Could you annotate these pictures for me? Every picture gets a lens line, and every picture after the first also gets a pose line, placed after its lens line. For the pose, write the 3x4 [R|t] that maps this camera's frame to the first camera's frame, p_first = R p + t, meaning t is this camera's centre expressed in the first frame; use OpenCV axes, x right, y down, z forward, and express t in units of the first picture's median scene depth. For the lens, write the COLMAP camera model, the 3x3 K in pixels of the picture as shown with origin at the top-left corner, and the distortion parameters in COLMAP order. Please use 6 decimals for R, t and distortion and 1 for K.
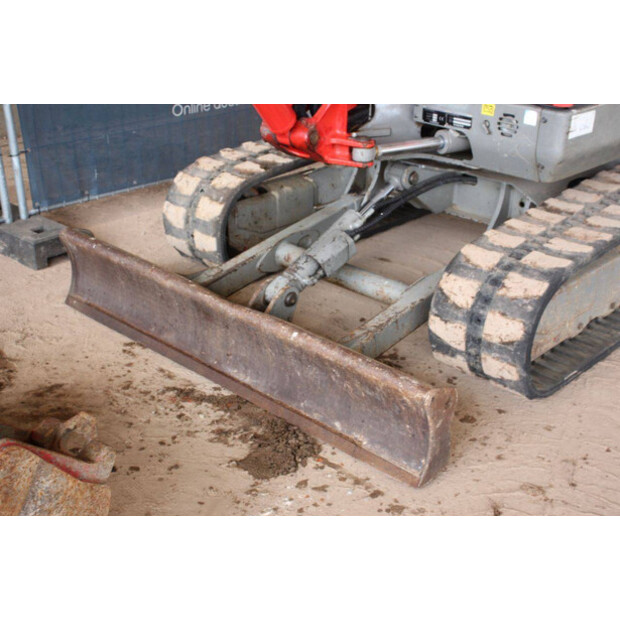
lens RADIAL K [[884.4, 0, 310.0], [0, 884.4, 310.0], [0, 0, 1]] dist [0.065697, 0.075295]
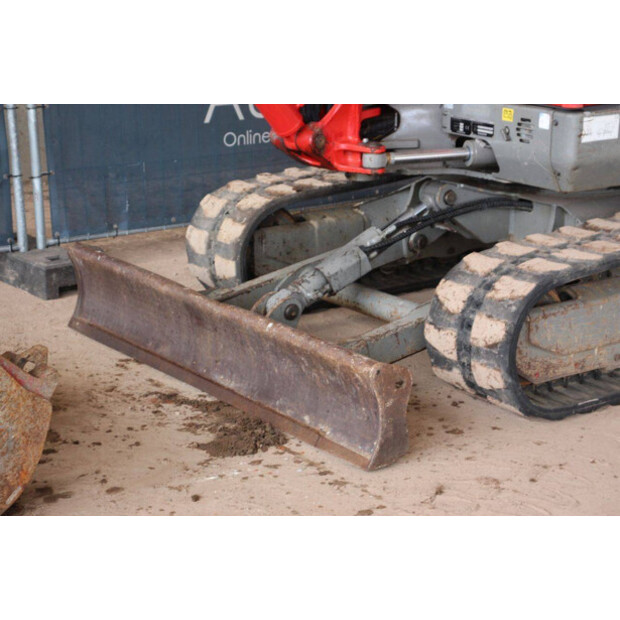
lens RADIAL K [[1490.0, 0, 310.0], [0, 1490.0, 310.0], [0, 0, 1]] dist [0.459981, -0.616269]
pose [[0.983065, 0.033823, -0.180106, 0.289709], [-0.062998, 0.985294, -0.158828, 0.241995], [0.172086, 0.167485, 0.970740, -0.542446]]
